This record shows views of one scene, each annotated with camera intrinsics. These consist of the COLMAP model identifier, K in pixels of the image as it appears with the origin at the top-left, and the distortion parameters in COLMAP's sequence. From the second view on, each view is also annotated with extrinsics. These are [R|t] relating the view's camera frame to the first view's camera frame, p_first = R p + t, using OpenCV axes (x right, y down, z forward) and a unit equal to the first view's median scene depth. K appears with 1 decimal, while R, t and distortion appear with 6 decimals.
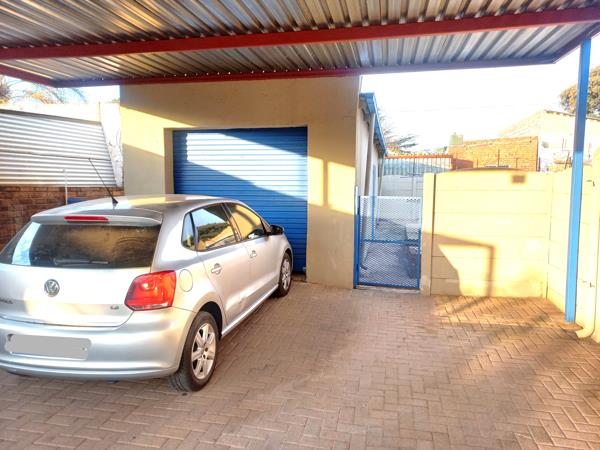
lens RADIAL K [[439.9, 0, 322.1], [0, 439.9, 223.2], [0, 0, 1]] dist [0.004130, -0.000117]
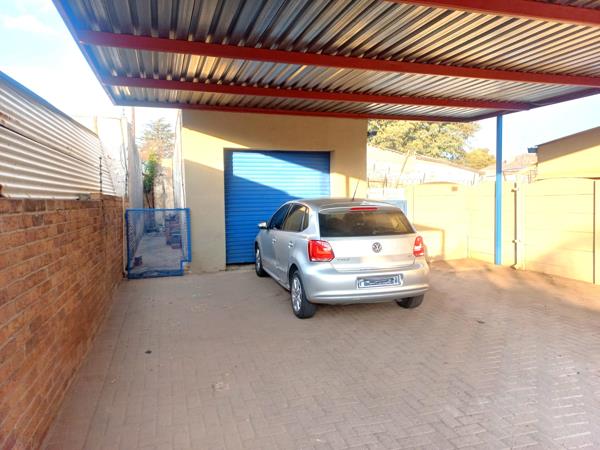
lens RADIAL K [[439.9, 0, 322.1], [0, 439.9, 223.2], [0, 0, 1]] dist [0.004130, -0.000117]
pose [[0.872236, -0.038413, 0.487574, -0.734384], [0.055209, 0.998272, -0.020118, 0.032282], [-0.485959, 0.044466, 0.872850, -0.186849]]
